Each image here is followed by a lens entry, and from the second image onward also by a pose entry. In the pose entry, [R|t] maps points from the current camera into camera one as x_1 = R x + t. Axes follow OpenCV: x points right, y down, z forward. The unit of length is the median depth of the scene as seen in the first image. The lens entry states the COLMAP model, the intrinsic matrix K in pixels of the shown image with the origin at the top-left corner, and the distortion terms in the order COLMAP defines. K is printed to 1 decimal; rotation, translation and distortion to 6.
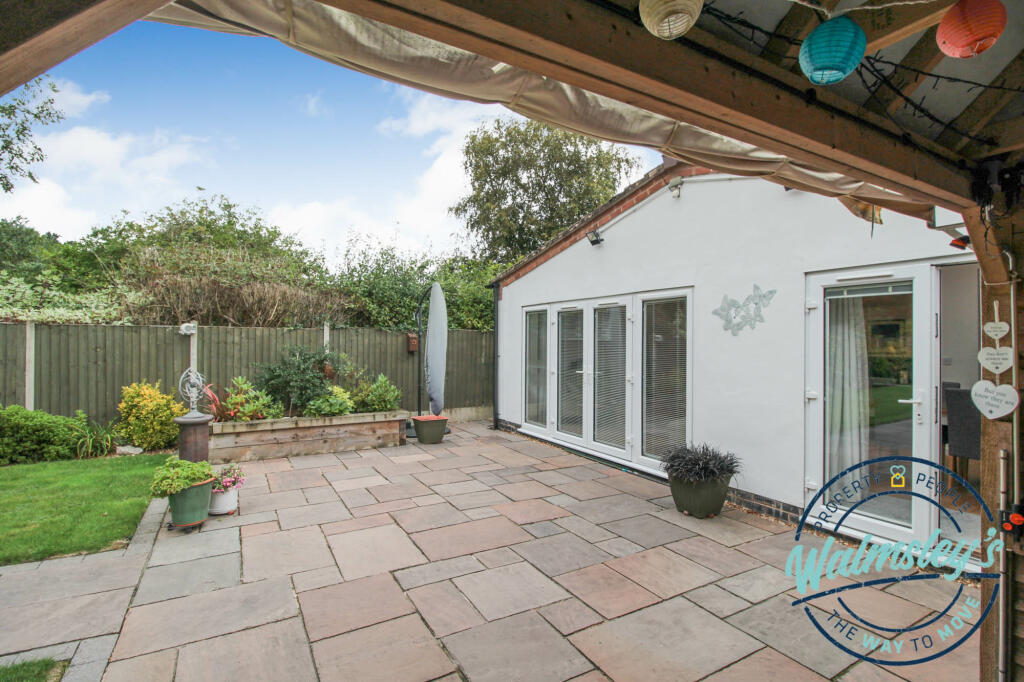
lens RADIAL K [[490.6, 0, 517.4], [0, 490.6, 340.9], [0, 0, 1]] dist [-0.000470, -0.000046]
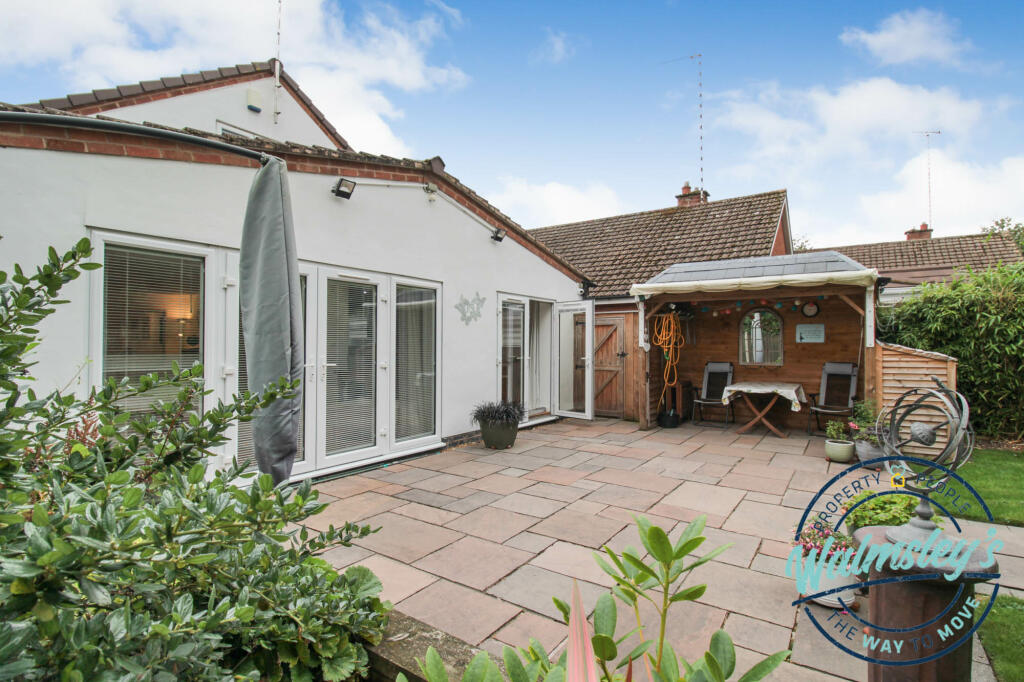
lens RADIAL K [[490.6, 0, 513.3], [0, 490.6, 344.5], [0, 0, 1]] dist [-0.000470, -0.000046]
pose [[-0.419918, -0.003882, 0.907554, -0.806363], [-0.010581, 0.999944, -0.000619, 0.040404], [-0.907500, -0.009862, -0.419936, 1.327475]]
